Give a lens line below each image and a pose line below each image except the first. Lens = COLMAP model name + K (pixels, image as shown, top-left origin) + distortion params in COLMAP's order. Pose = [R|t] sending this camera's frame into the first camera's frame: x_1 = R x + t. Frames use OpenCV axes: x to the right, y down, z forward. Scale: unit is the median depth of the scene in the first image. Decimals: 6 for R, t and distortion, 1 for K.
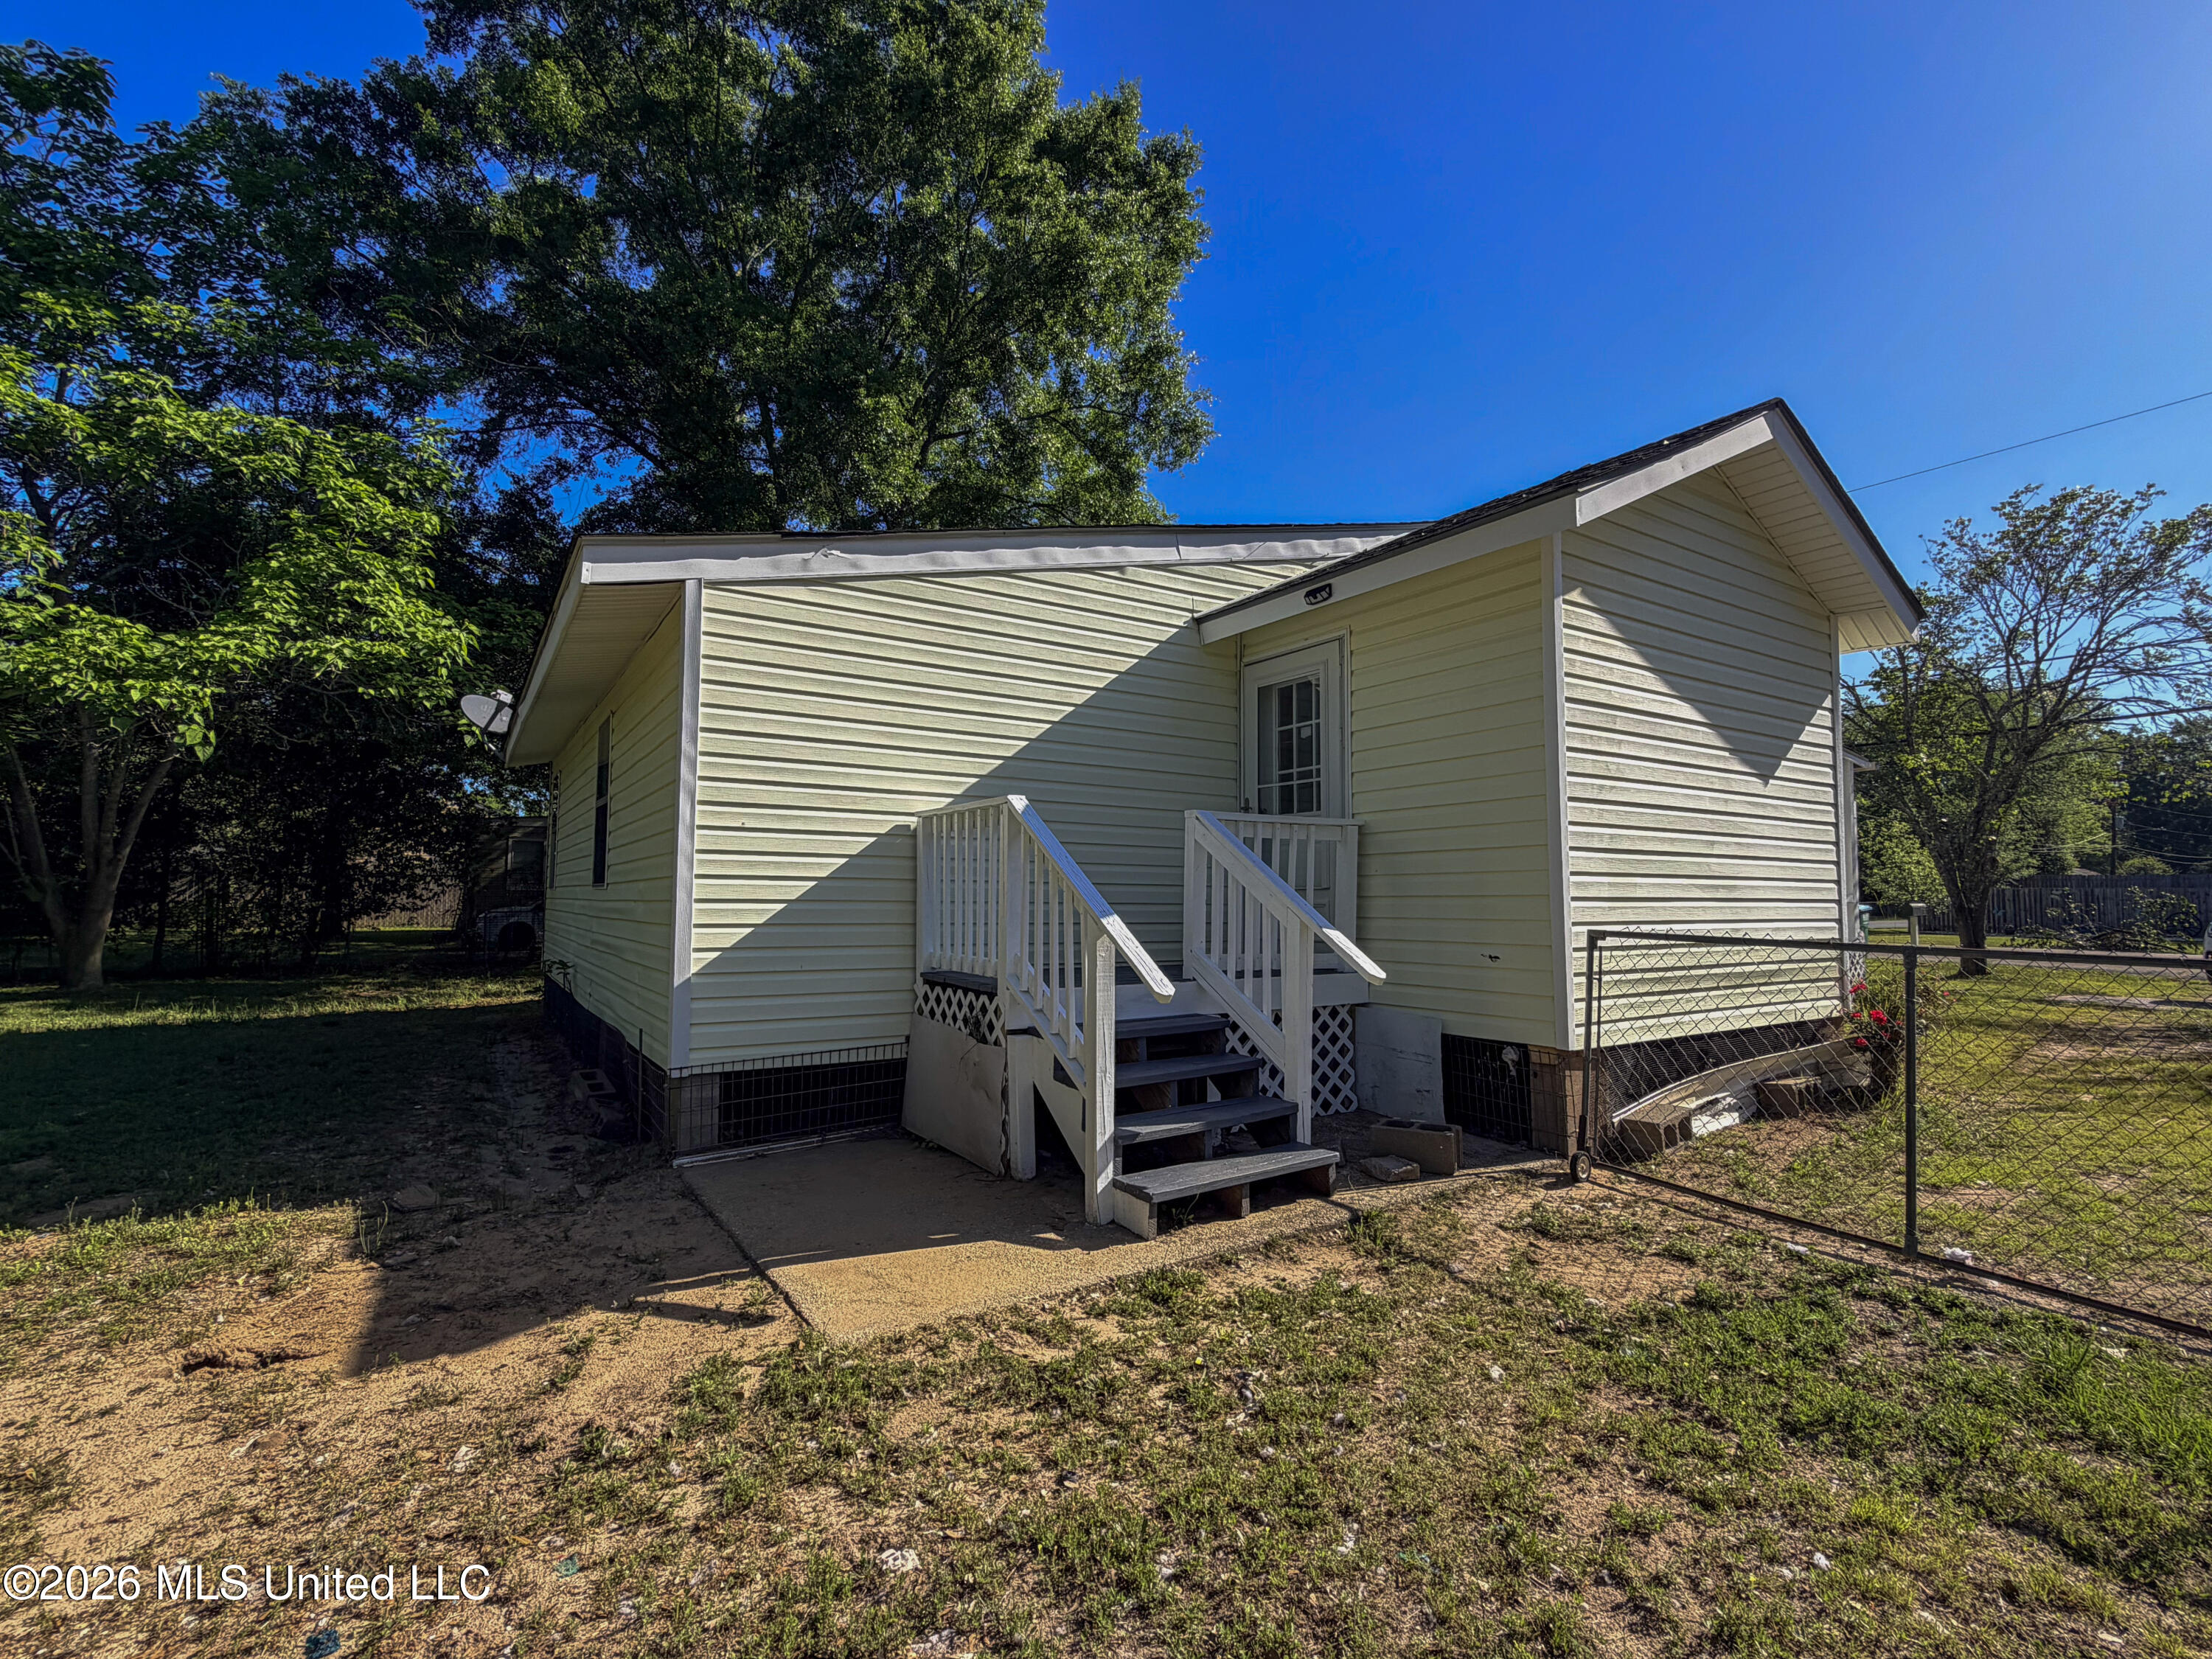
lens RADIAL K [[1025.8, 0, 1105.4], [0, 1025.8, 834.5], [0, 0, 1]] dist [0.002284, 0.001714]
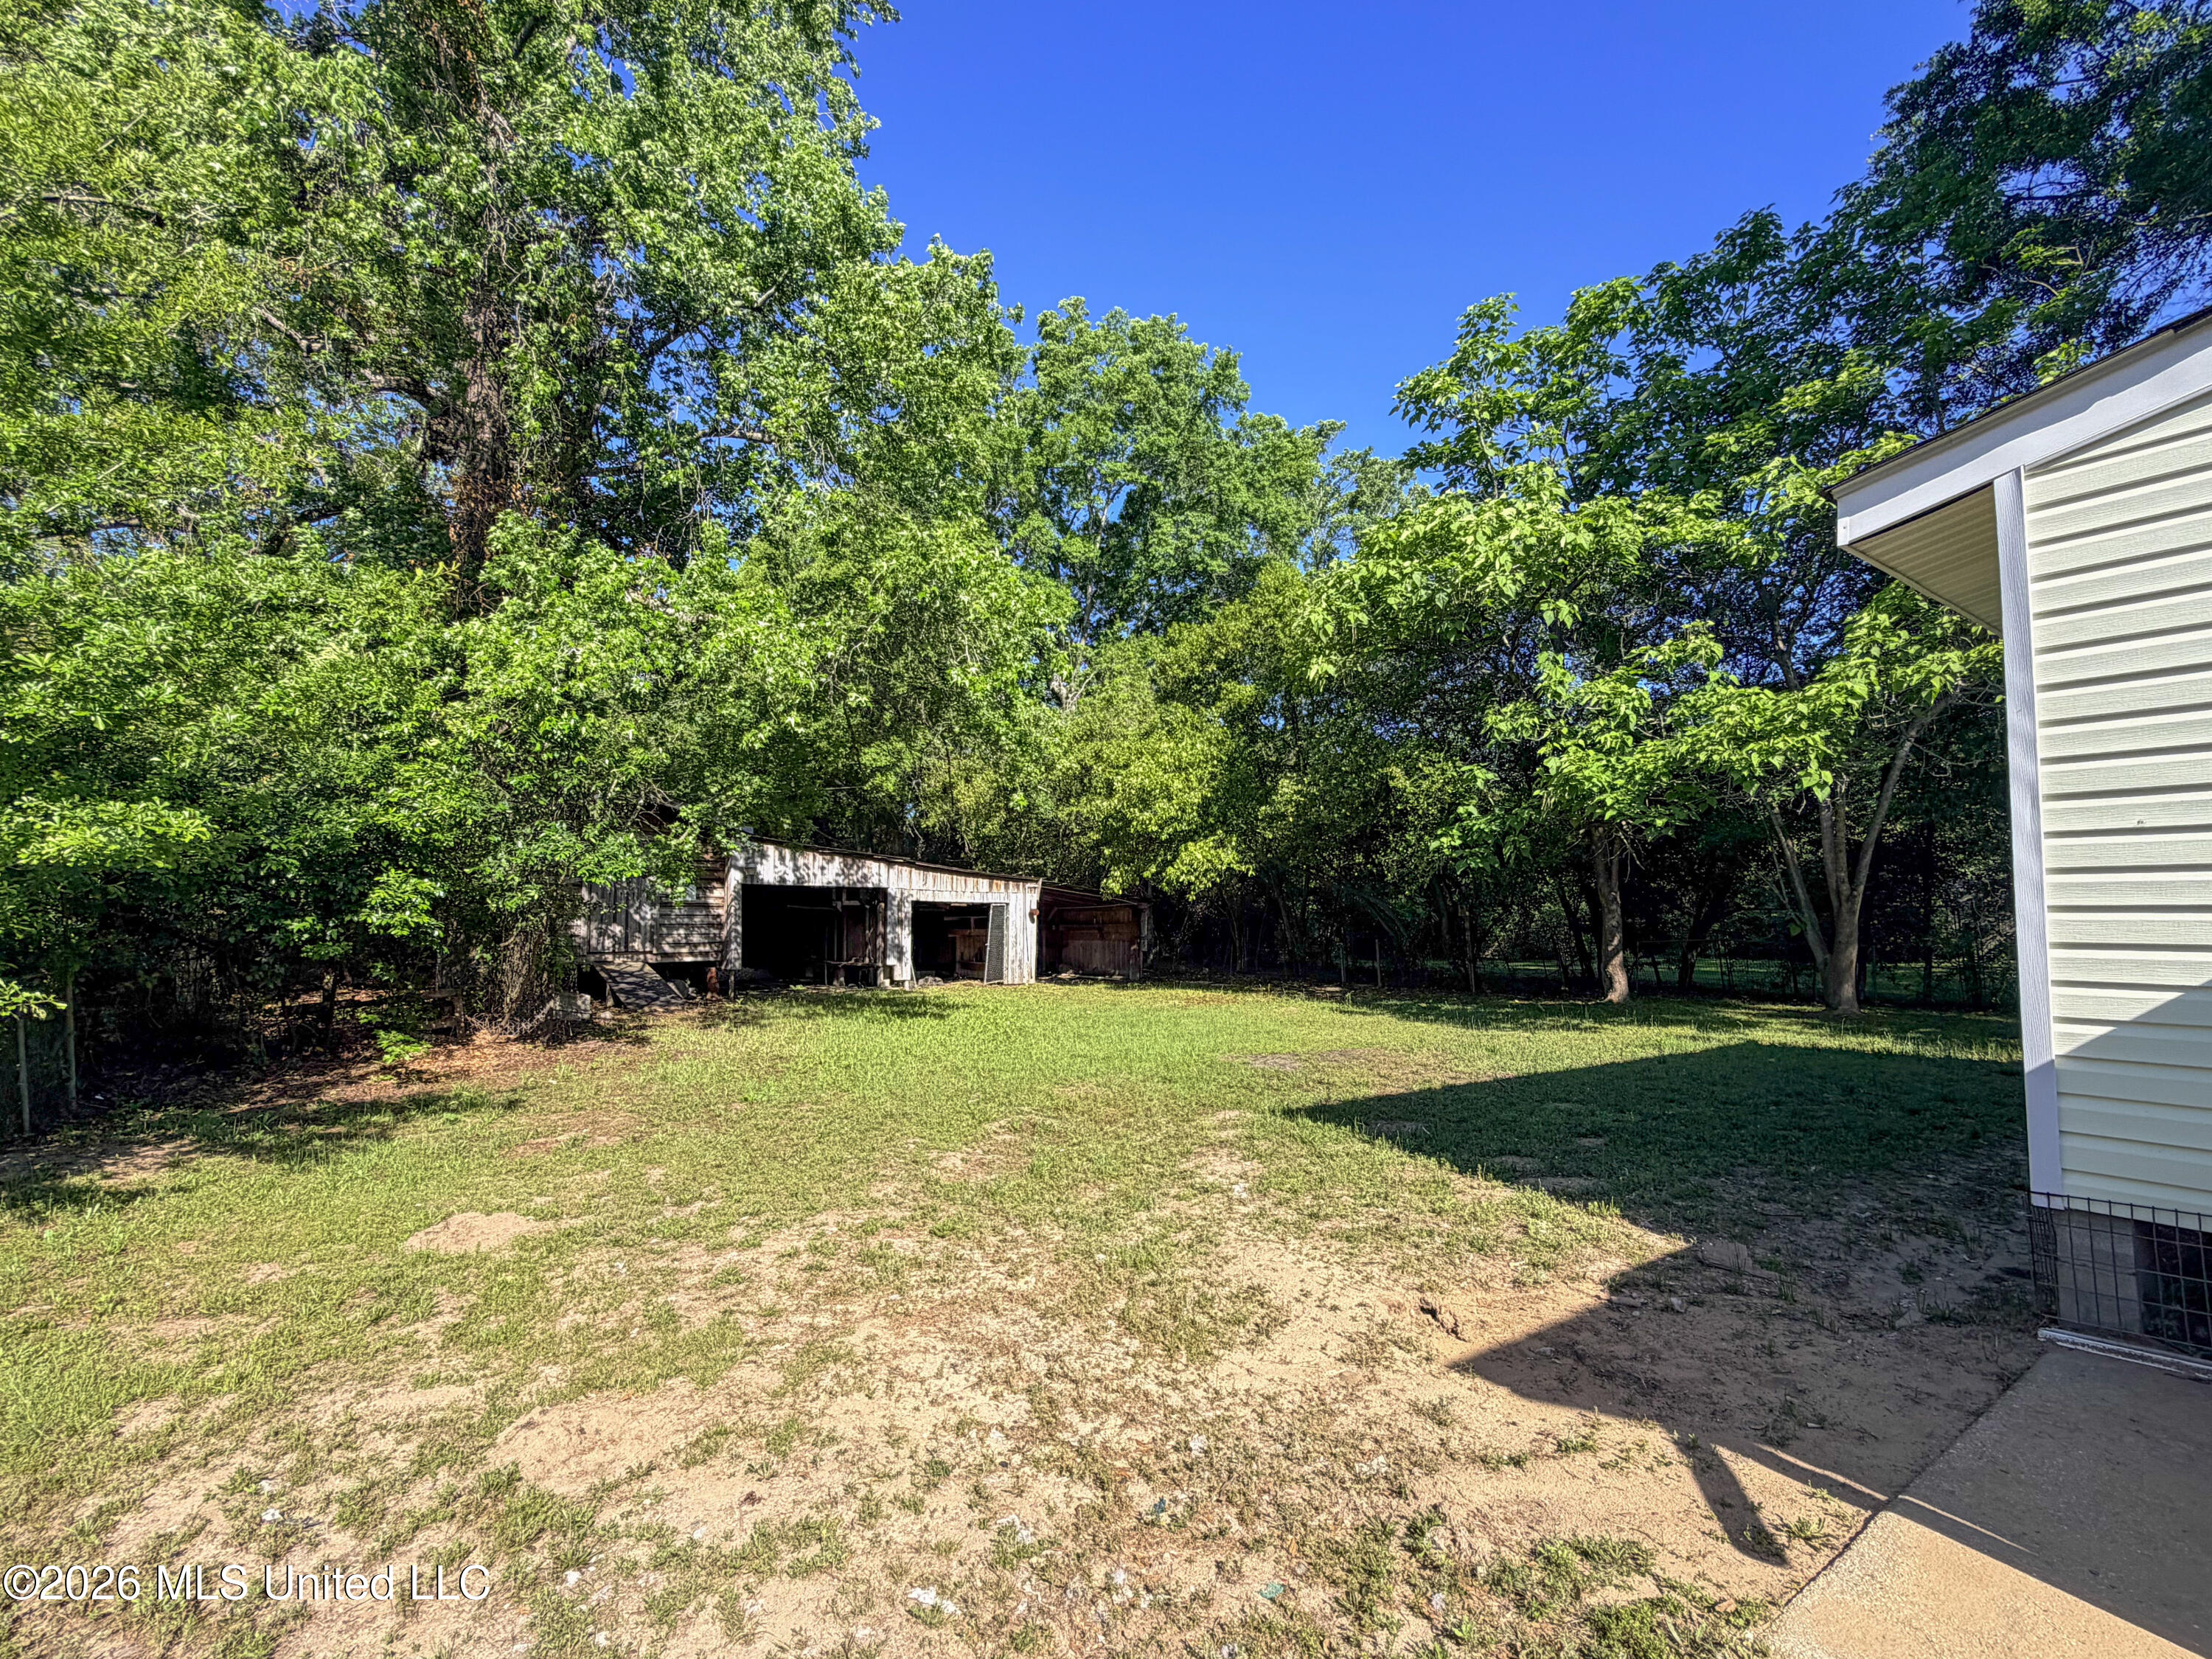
lens RADIAL K [[1025.8, 0, 1091.3], [0, 1025.8, 868.5], [0, 0, 1]] dist [0.002284, 0.001714]
pose [[0.057766, -0.056861, -0.996710, 0.328286], [0.060574, 0.996737, -0.053352, 0.017216], [0.996491, -0.057293, 0.061022, 0.479942]]
